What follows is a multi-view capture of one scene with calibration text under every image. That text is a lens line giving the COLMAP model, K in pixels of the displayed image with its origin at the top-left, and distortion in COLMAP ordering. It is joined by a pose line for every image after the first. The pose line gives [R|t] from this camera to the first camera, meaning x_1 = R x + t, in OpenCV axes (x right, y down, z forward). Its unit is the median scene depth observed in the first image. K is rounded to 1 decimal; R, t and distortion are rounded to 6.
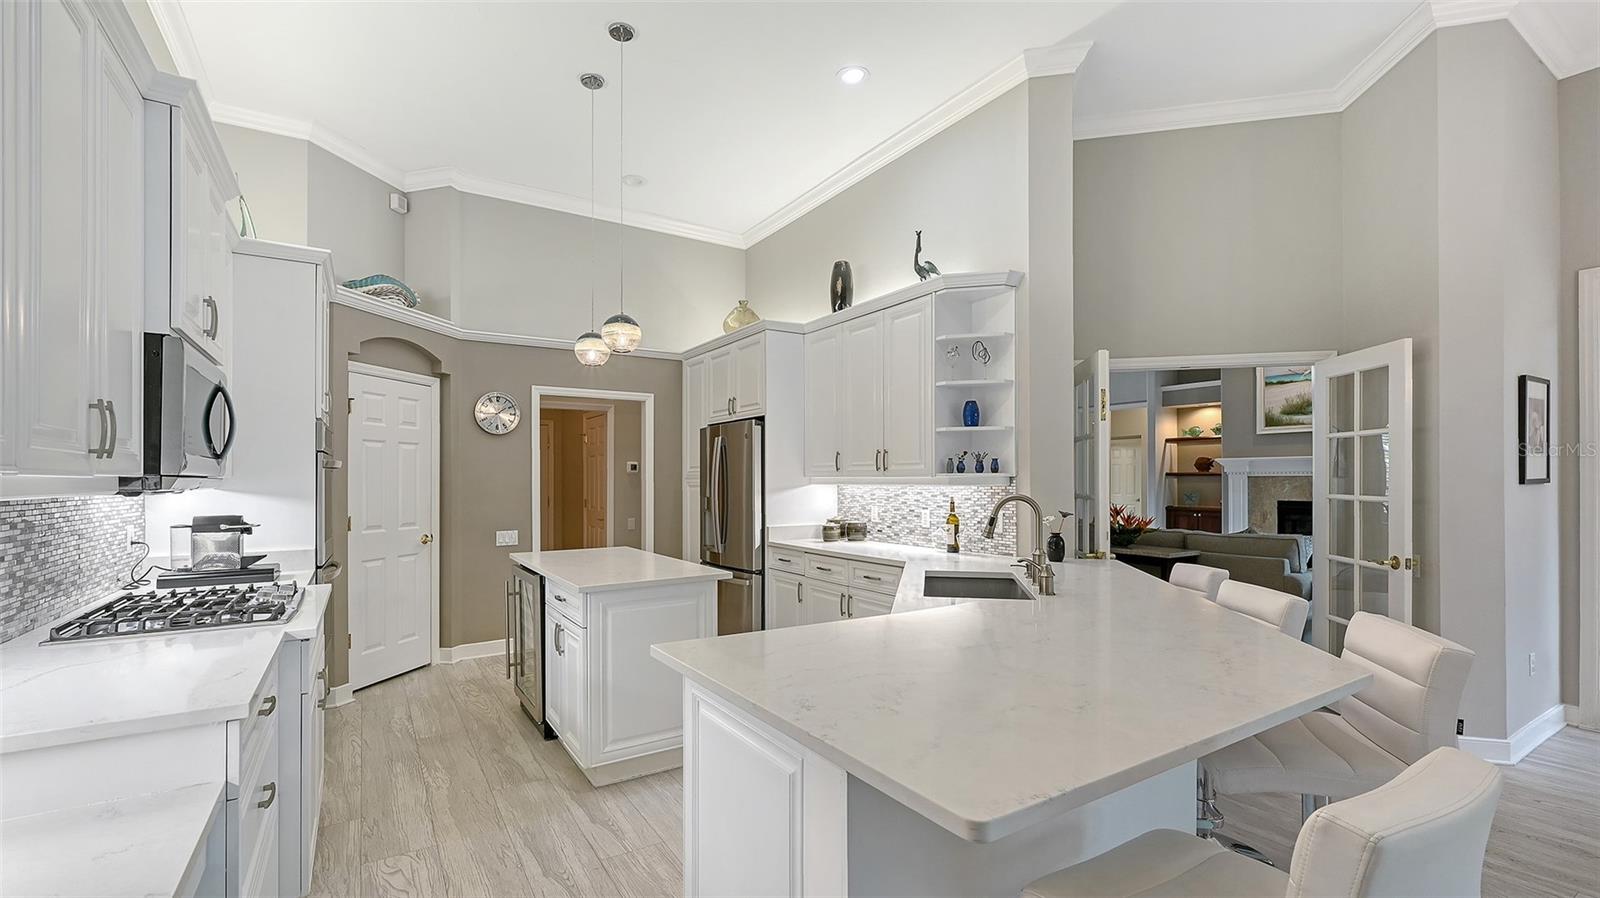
lens RADIAL K [[639.6, 0, 743.3], [0, 639.6, 480.6], [0, 0, 1]] dist [-0.001249, -0.000165]
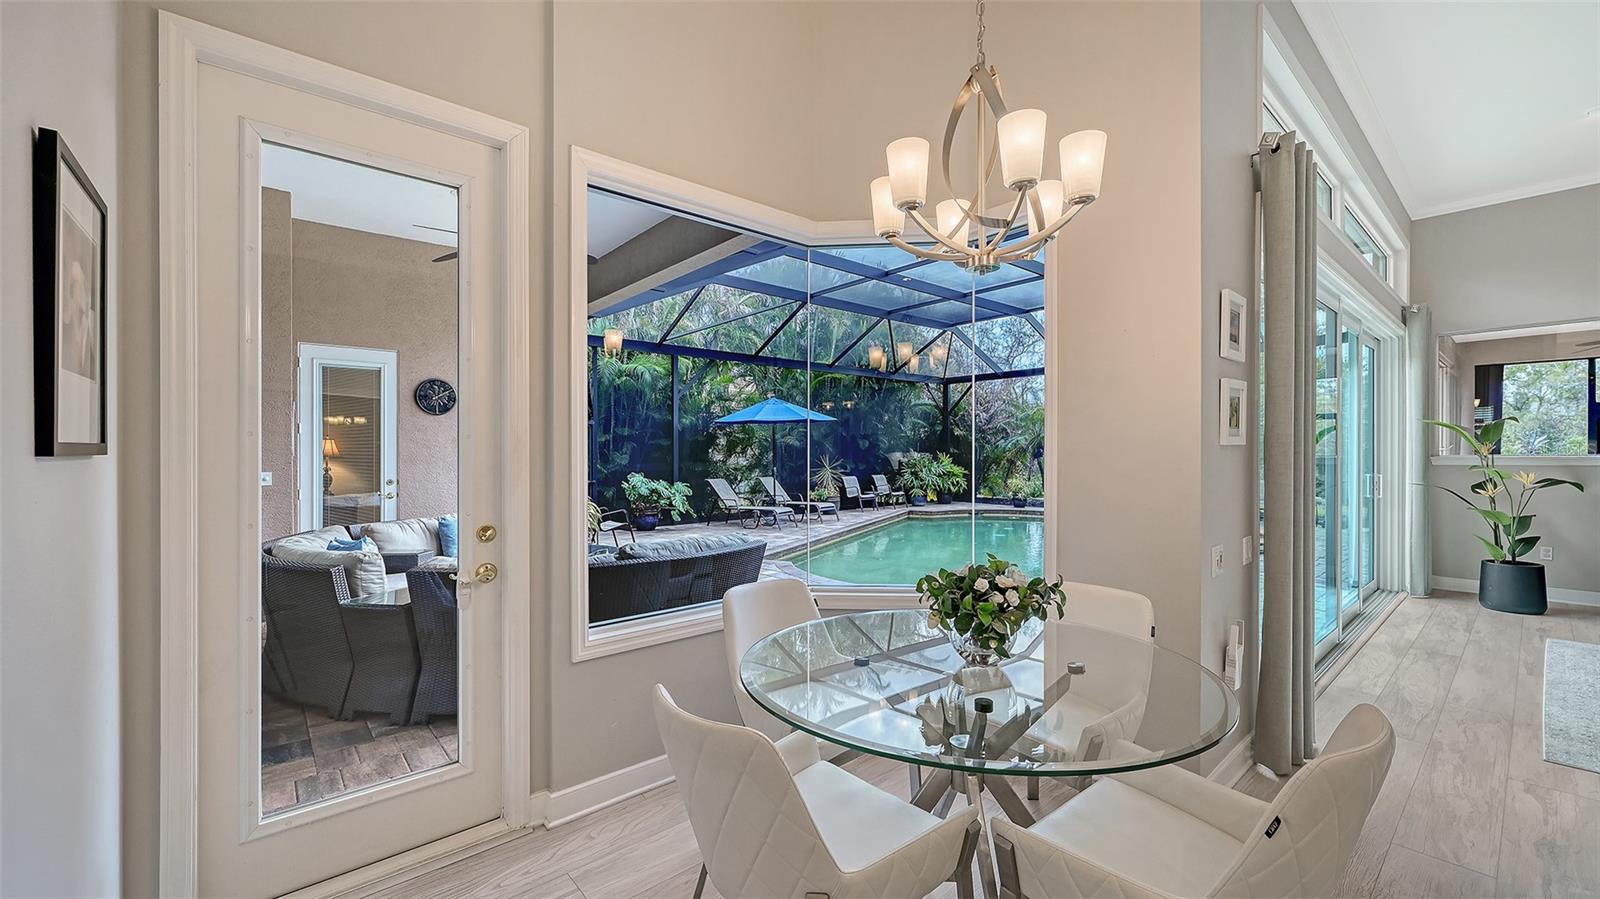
lens RADIAL K [[639.6, 0, 816.3], [0, 639.6, 458.7], [0, 0, 1]] dist [-0.001249, -0.000165]
pose [[-0.185971, -0.001873, 0.982553, 0.695438], [0.008817, 0.999955, 0.003575, 0.007877], [-0.982516, 0.009328, -0.185946, 0.565952]]
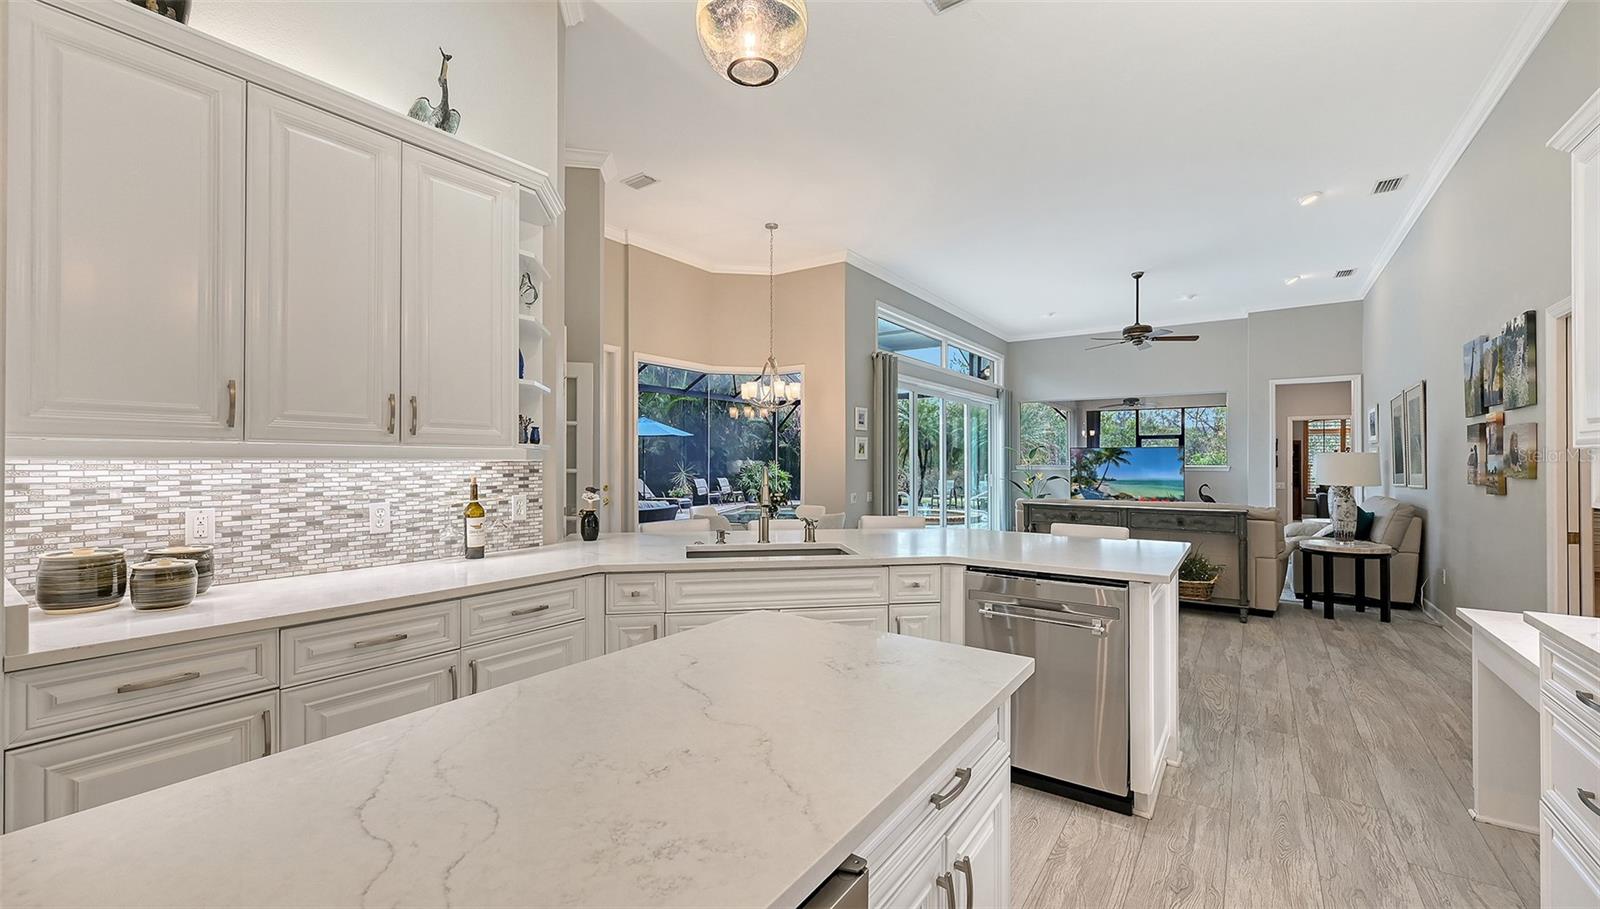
lens RADIAL K [[638.1, 0, 806.6], [0, 638.1, 463.2], [0, 0, 1]] dist [-0.006869, 0.000513]
pose [[-0.415135, 0.000290, 0.909760, -0.452461], [0.001576, 0.999999, 0.000401, 0.010531], [-0.909758, 0.001600, -0.415135, 0.977530]]
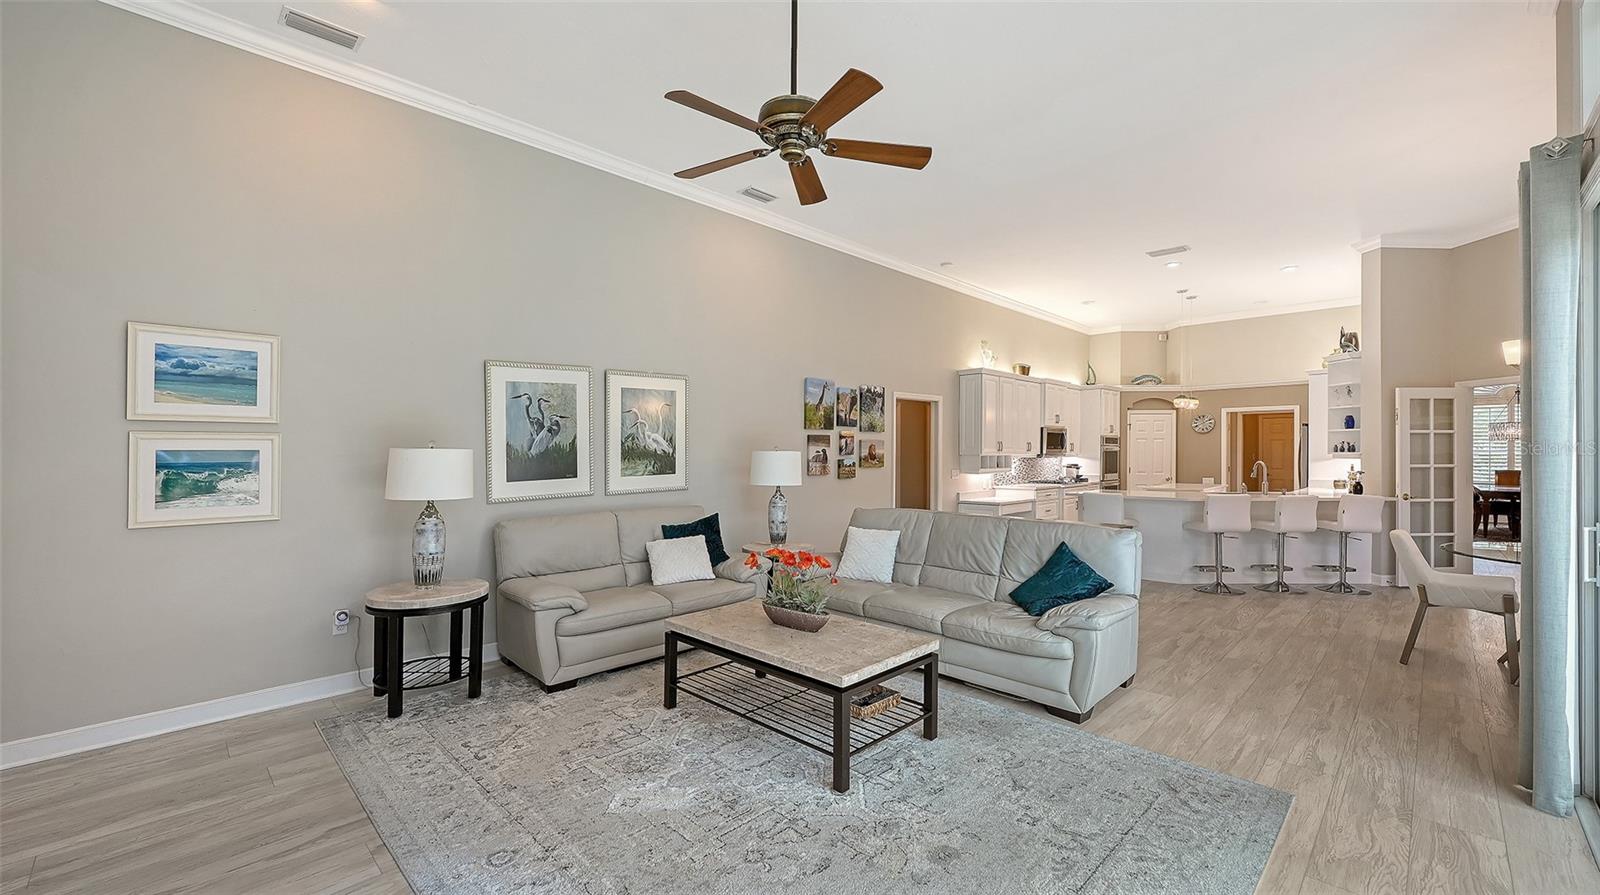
lens RADIAL K [[639.6, 0, 818.6], [0, 639.6, 459.0], [0, 0, 1]] dist [-0.001249, -0.000165]
pose [[0.262039, 0.013449, -0.964964, 1.799255], [-0.000658, 0.999905, 0.013757, -0.016563], [0.965057, -0.002970, 0.262023, -1.084439]]
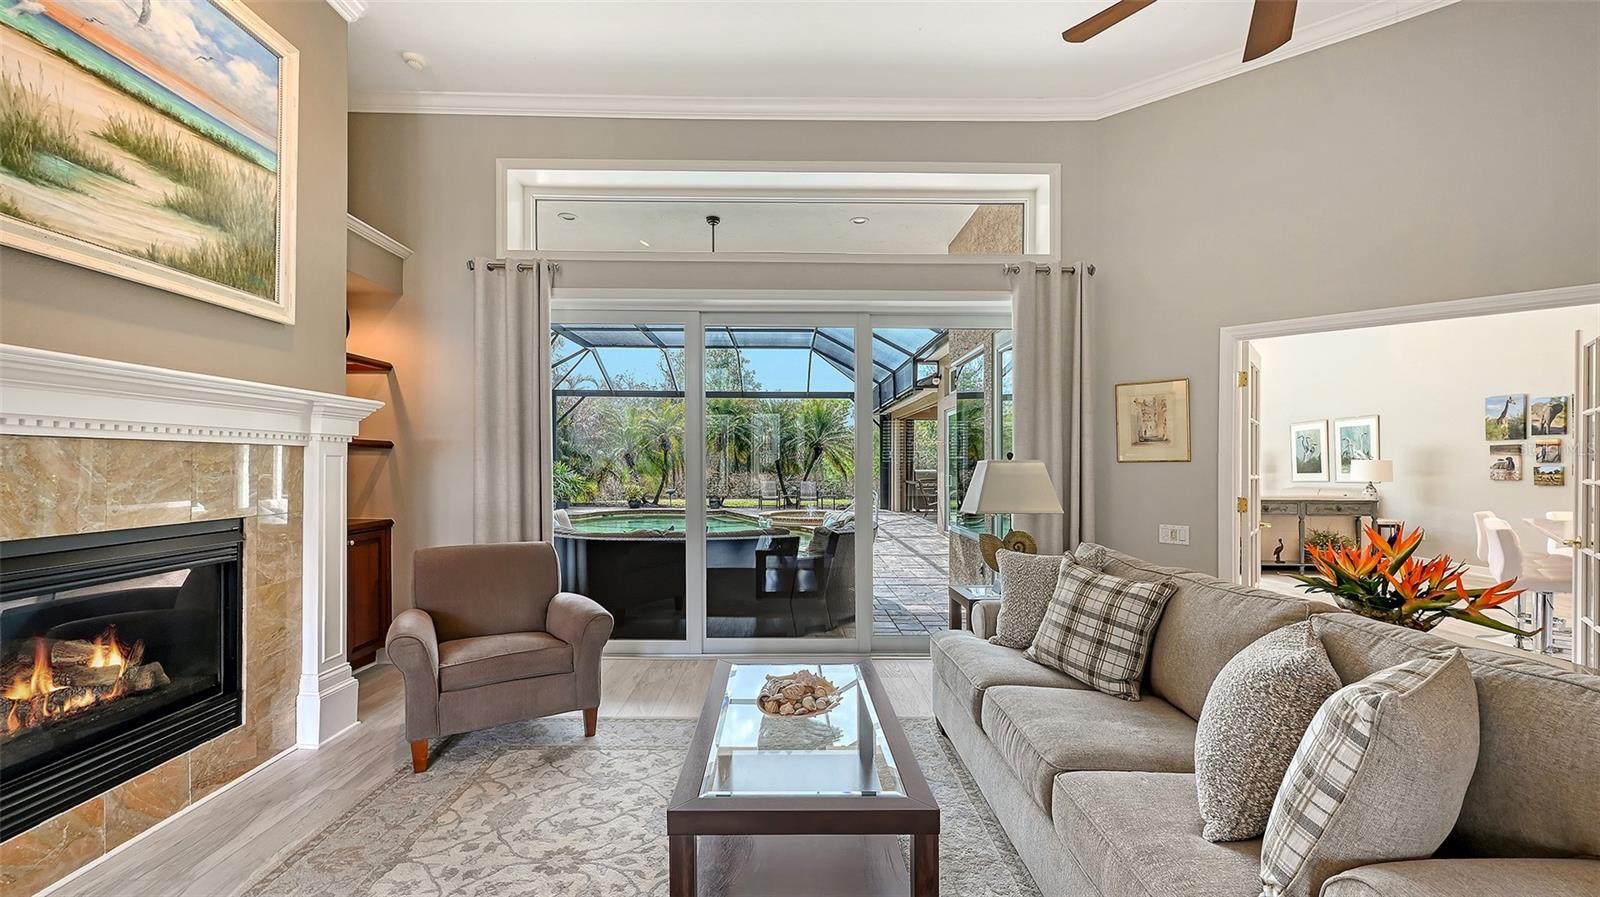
lens RADIAL K [[639.6, 0, 801.5], [0, 639.6, 459.2], [0, 0, 1]] dist [-0.001249, -0.000165]
pose [[-0.869517, 0.001356, 0.493901, 1.020221], [-0.002672, 0.999969, -0.007450, 0.006737], [-0.493896, -0.007797, -0.869486, 2.215834]]
